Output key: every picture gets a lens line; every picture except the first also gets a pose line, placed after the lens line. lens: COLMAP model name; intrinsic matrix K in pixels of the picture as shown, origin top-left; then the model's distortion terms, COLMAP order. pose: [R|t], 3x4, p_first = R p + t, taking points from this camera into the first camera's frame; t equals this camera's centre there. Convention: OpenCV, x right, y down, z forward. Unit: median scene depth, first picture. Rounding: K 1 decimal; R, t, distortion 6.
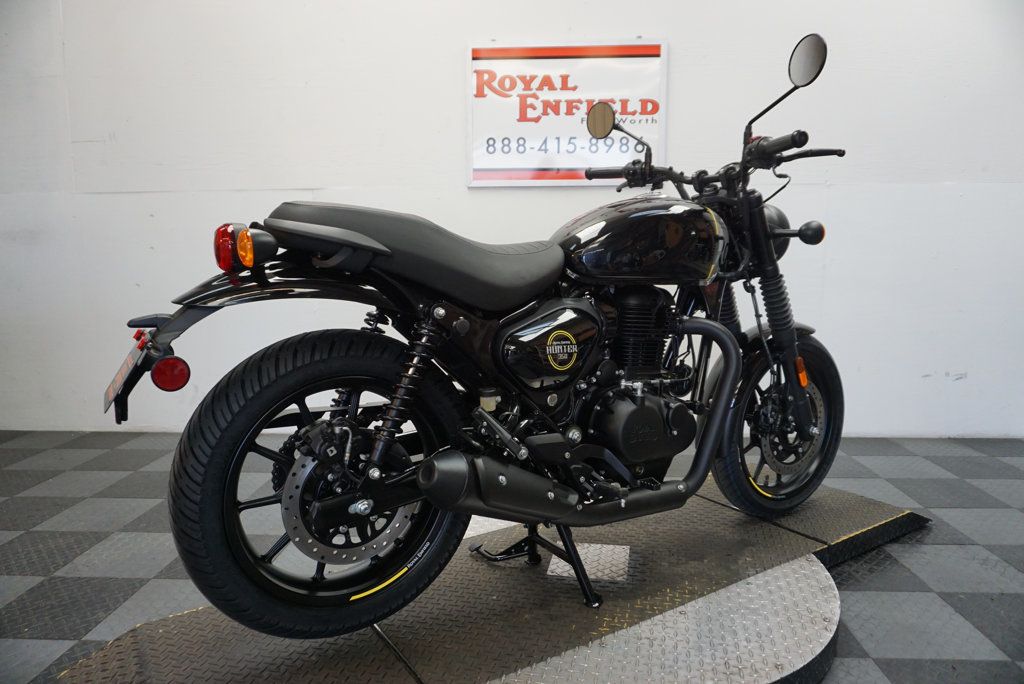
lens RADIAL K [[694.2, 0, 508.5], [0, 694.2, 338.7], [0, 0, 1]] dist [-0.044917, 0.036323]
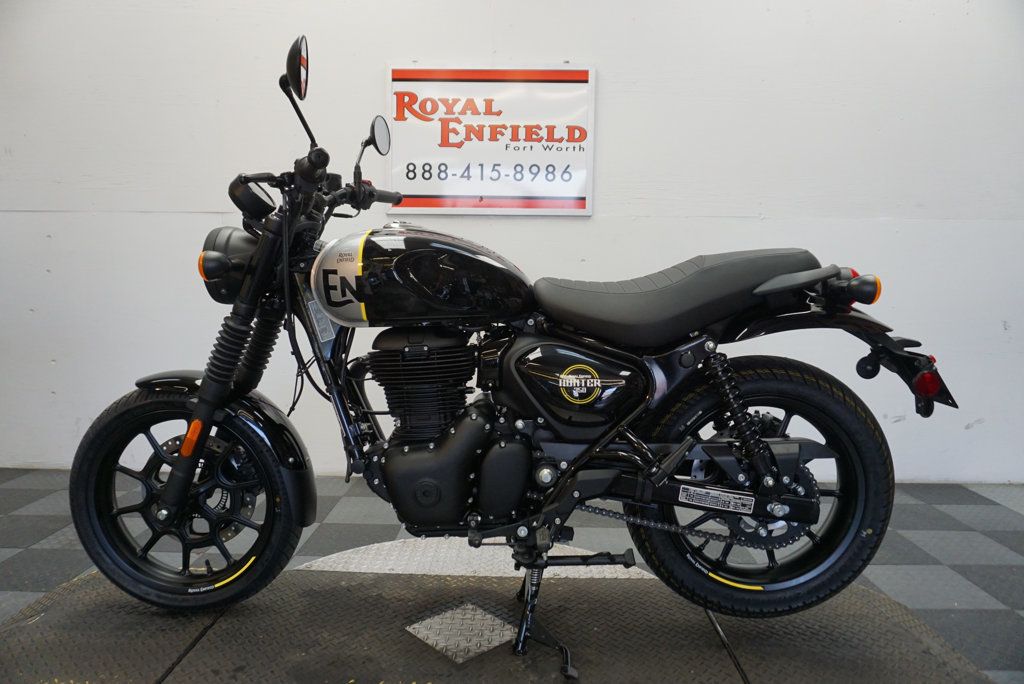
lens RADIAL K [[694.2, 0, 508.2], [0, 694.2, 337.6], [0, 0, 1]] dist [-0.044917, 0.036323]
pose [[0.999350, 0.014292, 0.033087, 0.081295], [-0.012914, 0.999055, -0.041498, -0.012155], [-0.033649, 0.041044, 0.998591, 0.054950]]
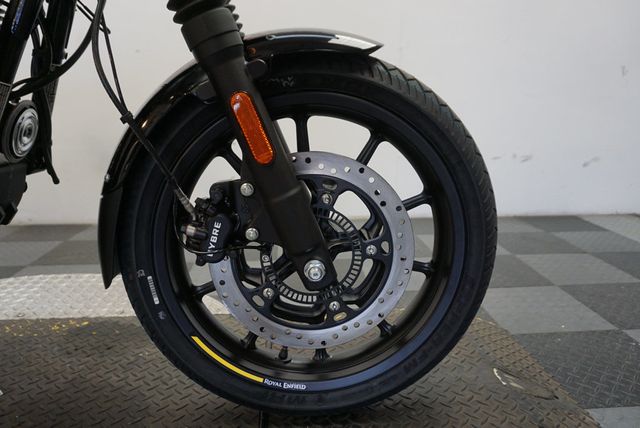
lens RADIAL K [[477.1, 0, 316.7], [0, 477.1, 213.5], [0, 0, 1]] dist [-0.041572, 0.036691]
pose [[0.993861, -0.023471, 0.108120, 0.261052], [0.011394, 0.993756, 0.110991, 0.055838], [-0.110050, -0.109077, 0.987923, 0.307733]]
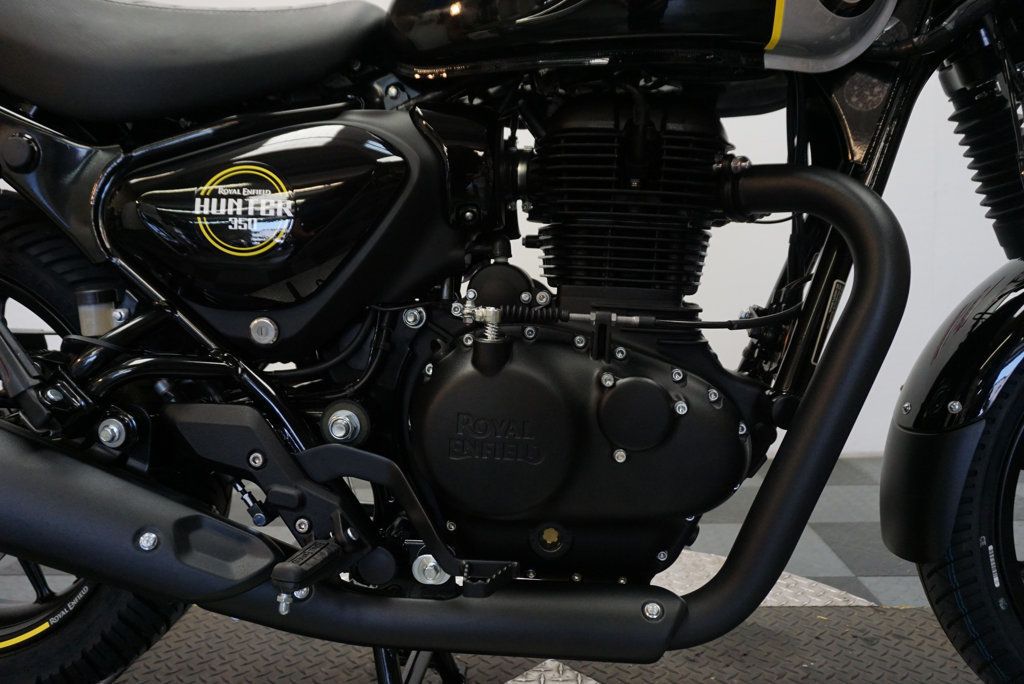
lens RADIAL K [[763.4, 0, 507.9], [0, 763.4, 342.1], [0, 0, 1]] dist [-0.041572, 0.036691]
pose [[0.999741, -0.018463, -0.013286, 0.057601], [0.018133, 0.999534, -0.024554, 0.044998], [0.013733, 0.024307, 0.999610, 0.280913]]
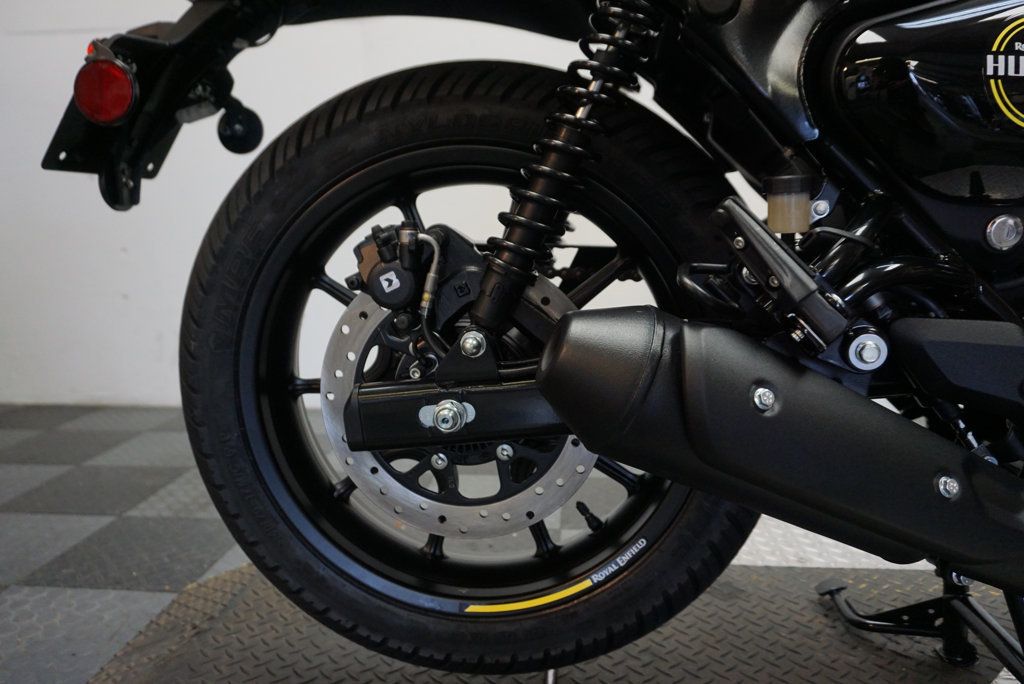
lens RADIAL K [[763.4, 0, 514.3], [0, 763.4, 342.4], [0, 0, 1]] dist [-0.041572, 0.036691]
pose [[0.999558, 0.006172, -0.029096, -0.128650], [-0.005196, 0.999425, 0.033500, 0.055631], [0.029286, -0.033334, 0.999015, 0.320818]]
